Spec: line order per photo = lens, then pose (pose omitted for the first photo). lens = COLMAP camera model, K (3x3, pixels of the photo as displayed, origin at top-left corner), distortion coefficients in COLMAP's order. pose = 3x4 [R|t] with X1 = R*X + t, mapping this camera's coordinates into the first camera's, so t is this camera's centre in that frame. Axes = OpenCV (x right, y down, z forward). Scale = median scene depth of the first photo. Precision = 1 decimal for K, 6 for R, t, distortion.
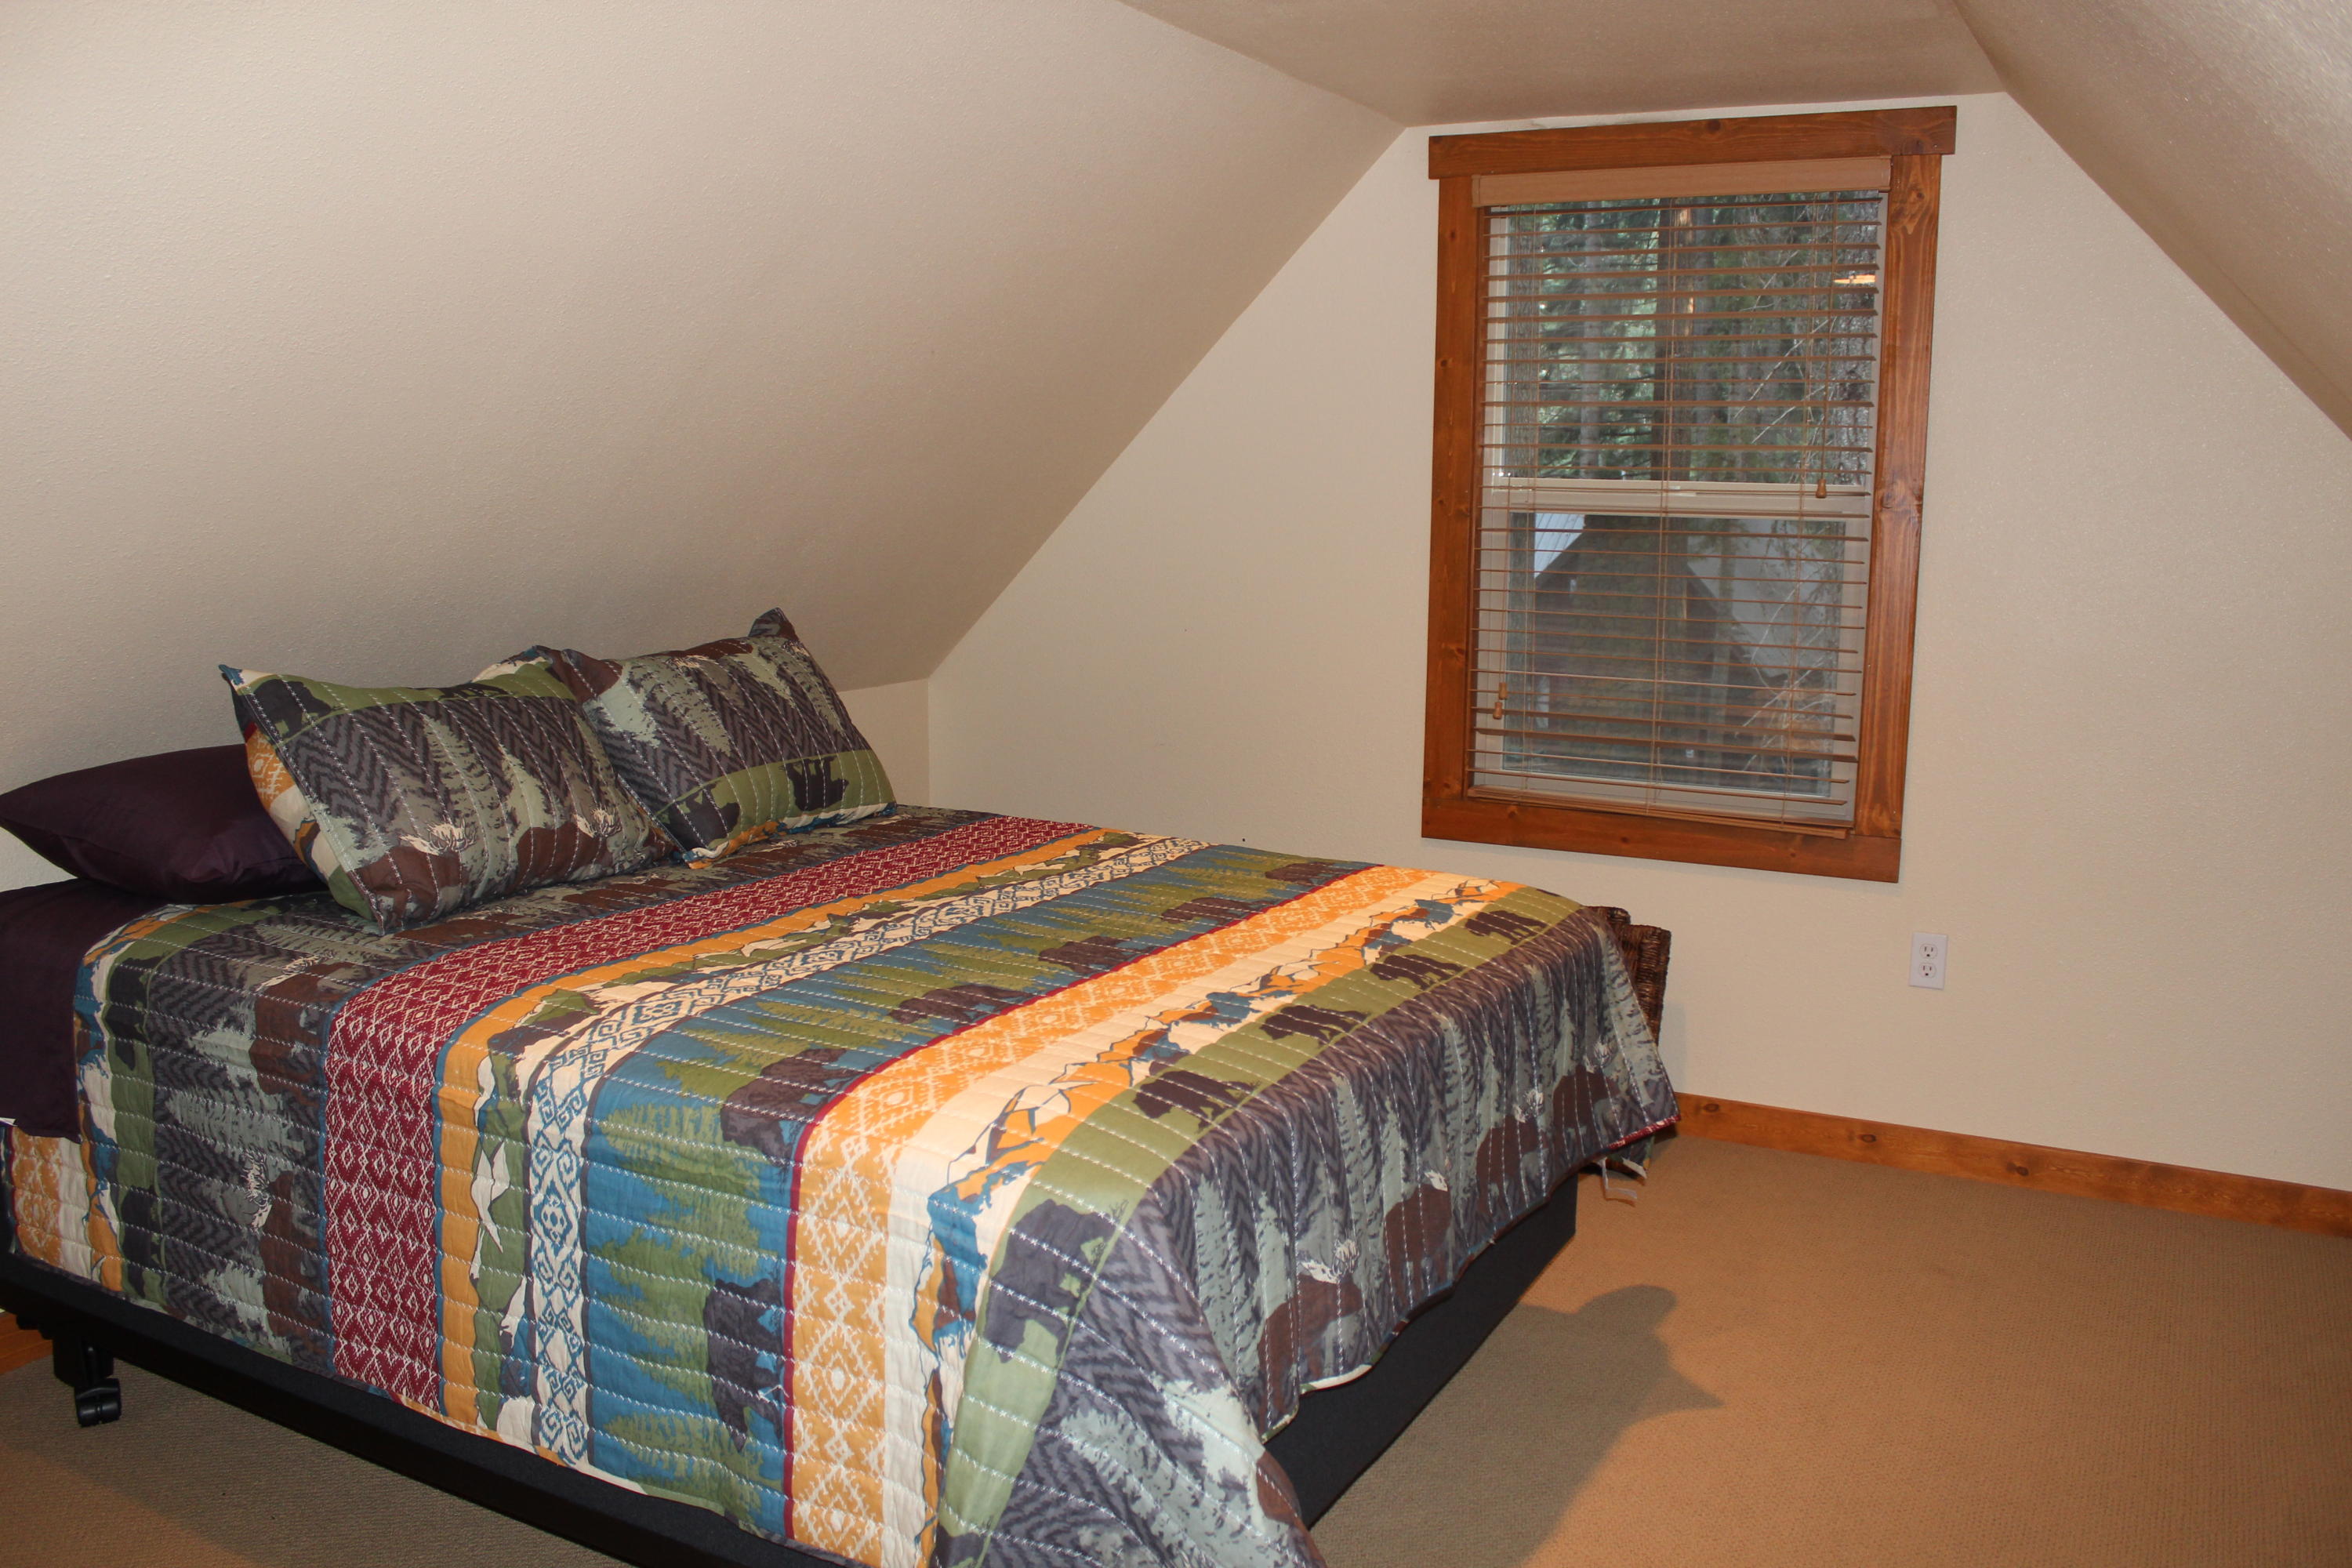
lens RADIAL K [[1961.1, 0, 1176.0], [0, 1961.1, 784.0], [0, 0, 1]] dist [-0.164752, 0.160950]
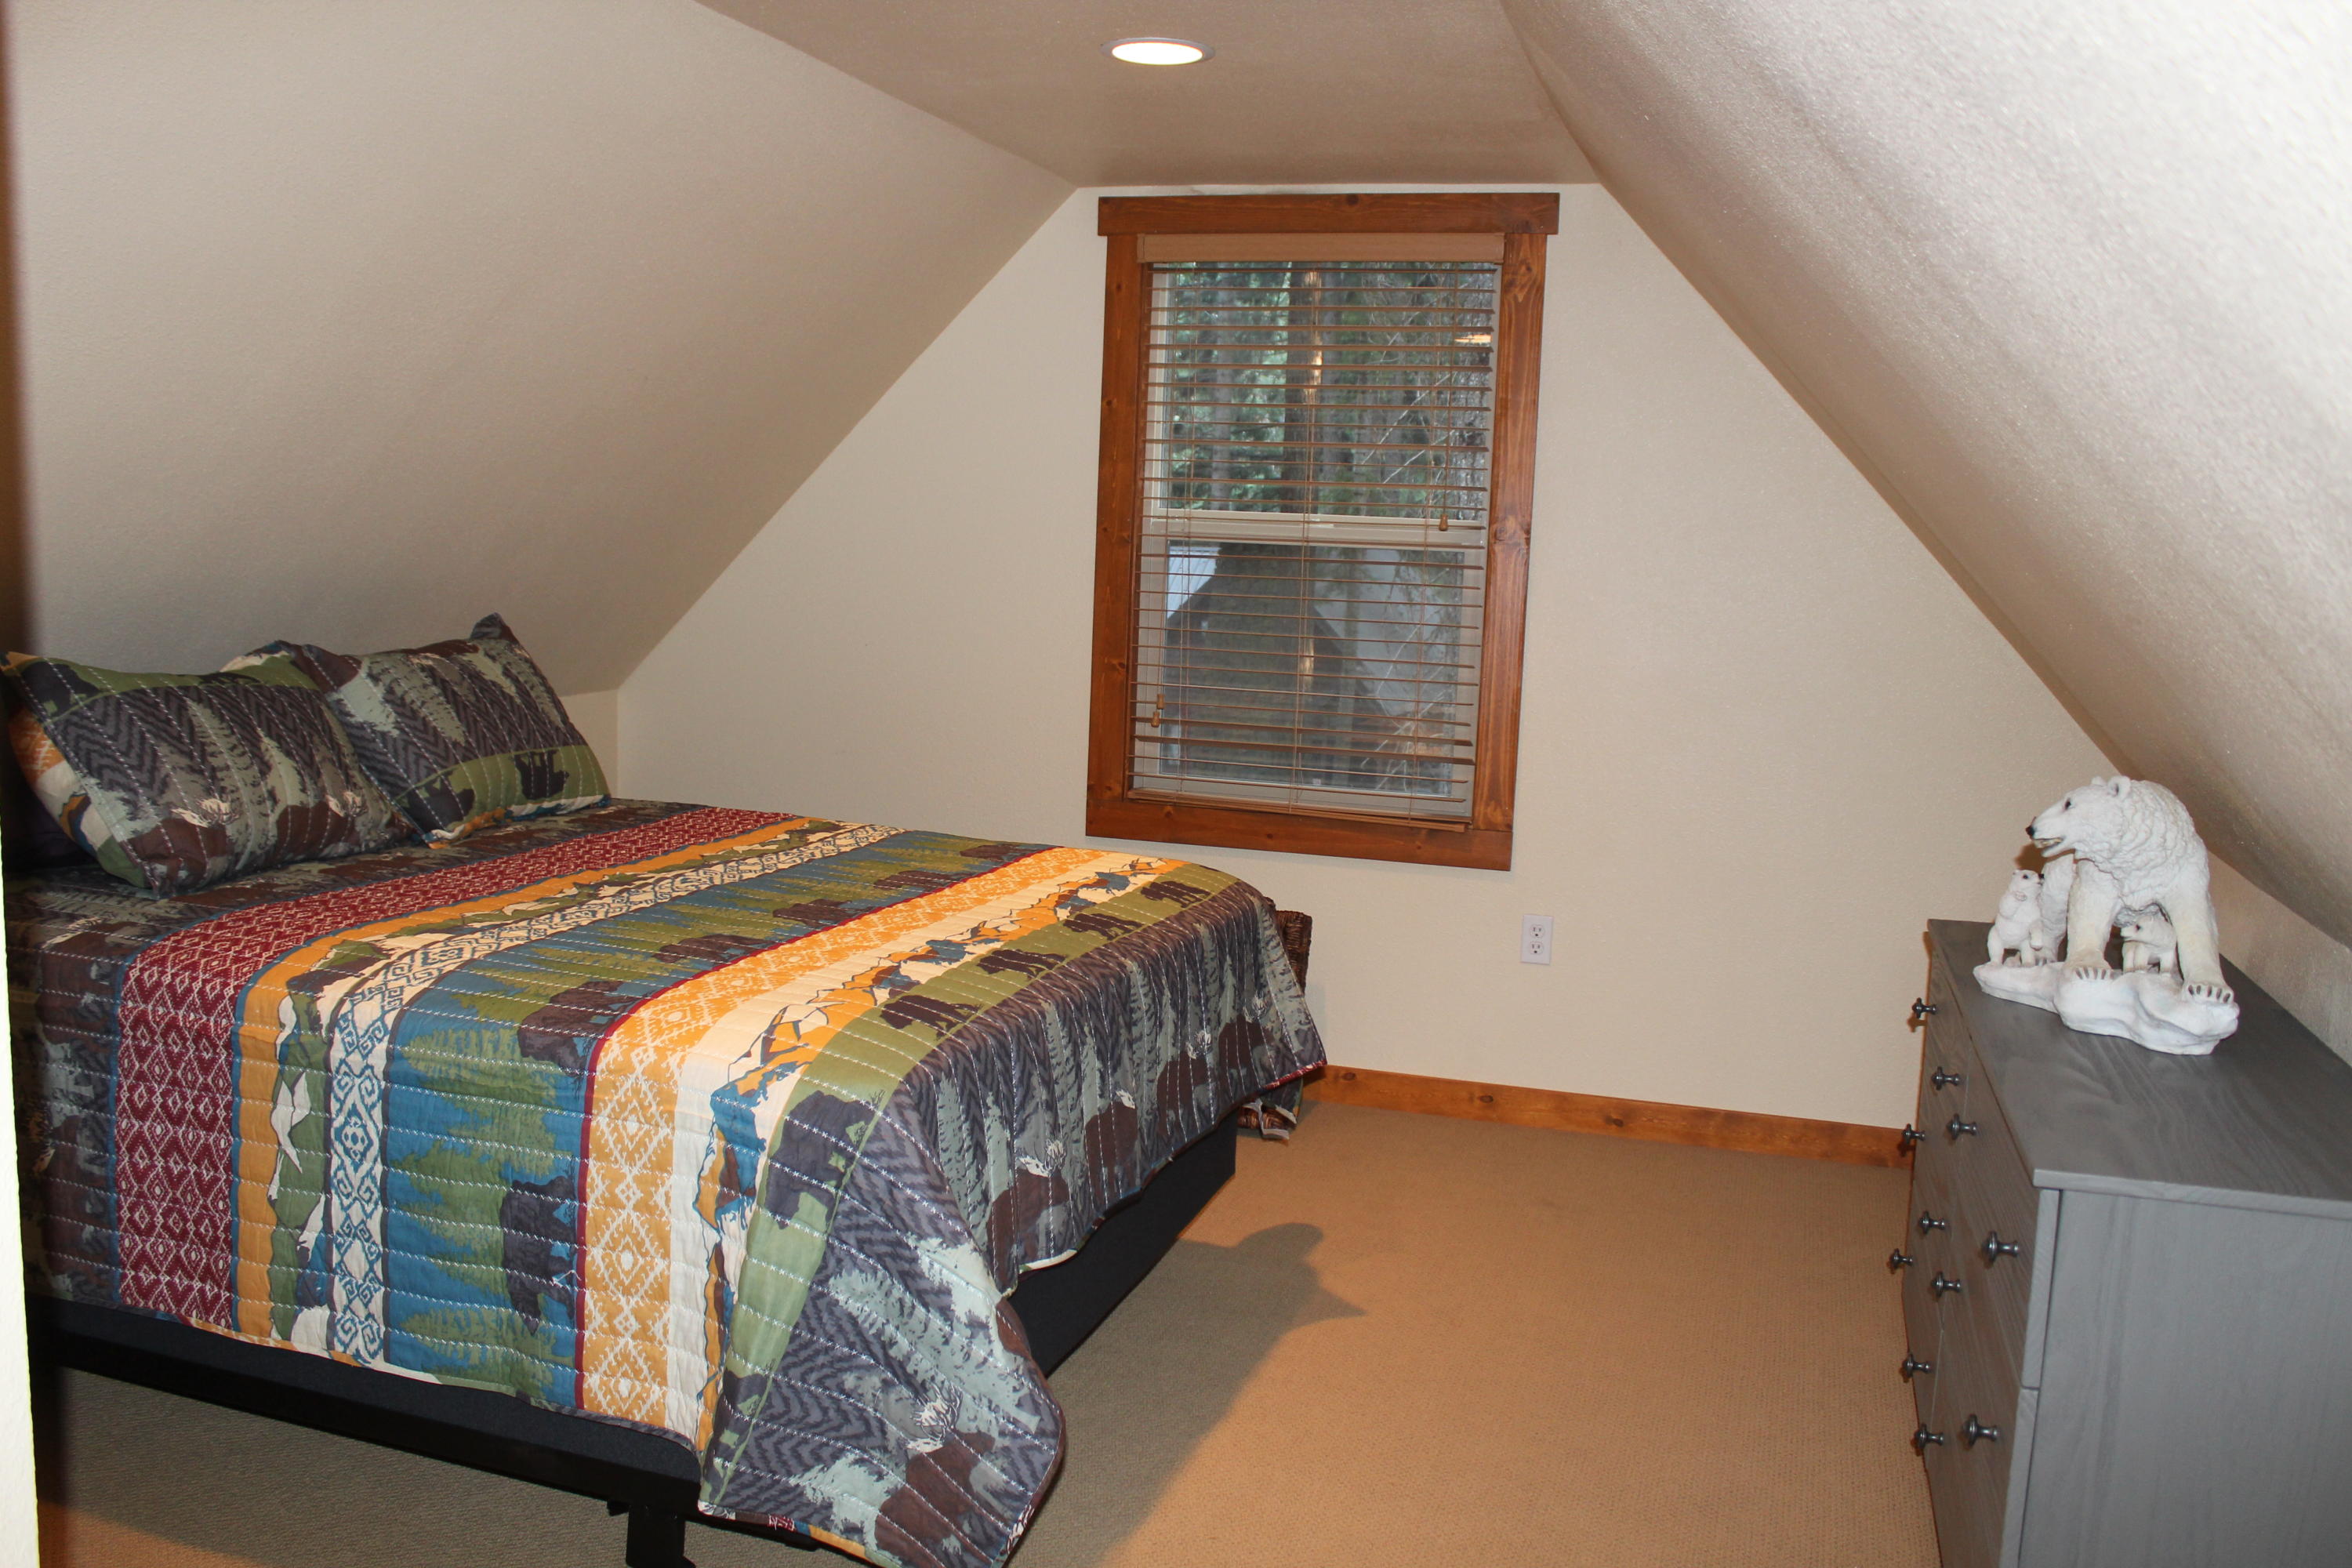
lens RADIAL K [[1961.1, 0, 1176.0], [0, 1961.1, 784.0], [0, 0, 1]] dist [-0.164752, 0.160950]
pose [[0.982380, 0.002059, 0.186883, -0.058083], [0.001779, 0.999791, -0.020368, 0.040834], [-0.186886, 0.020342, 0.982171, -0.166331]]
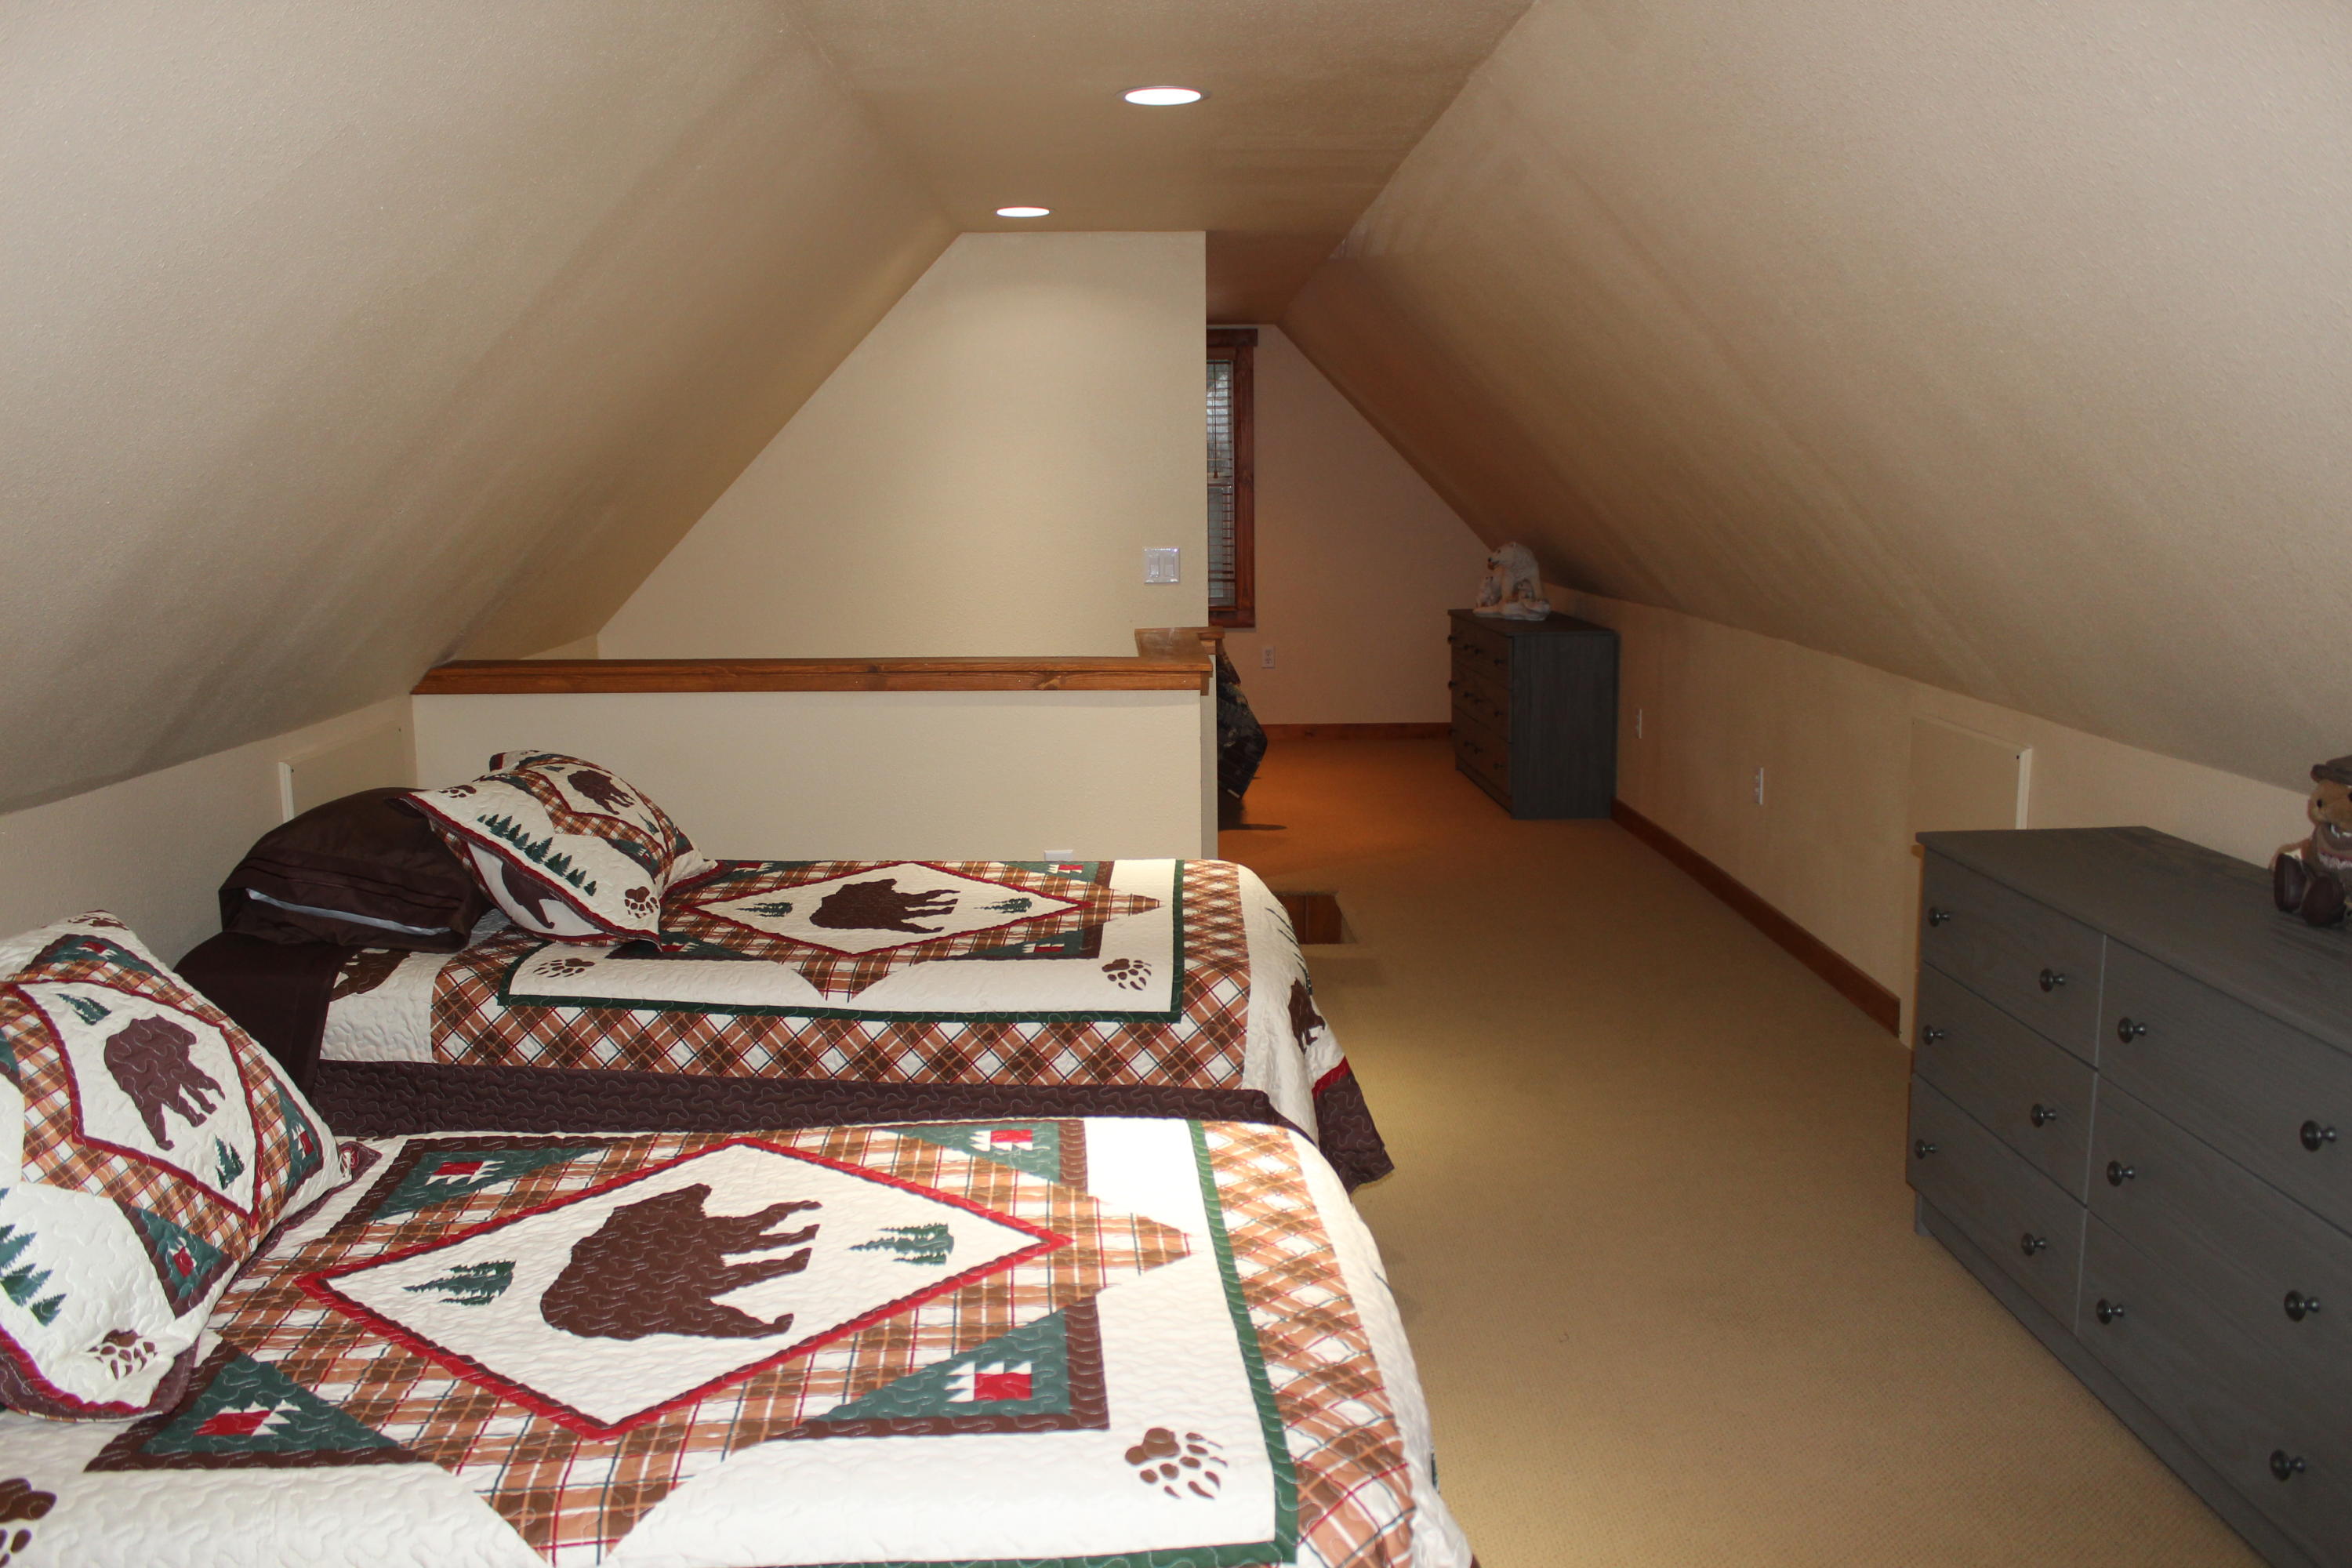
lens RADIAL K [[1961.1, 0, 1176.0], [0, 1961.1, 784.0], [0, 0, 1]] dist [-0.164752, 0.160950]
pose [[0.873644, -0.098272, 0.476538, -1.702697], [0.096337, 0.994939, 0.028562, 0.304389], [-0.476933, 0.020956, 0.878690, -2.152537]]
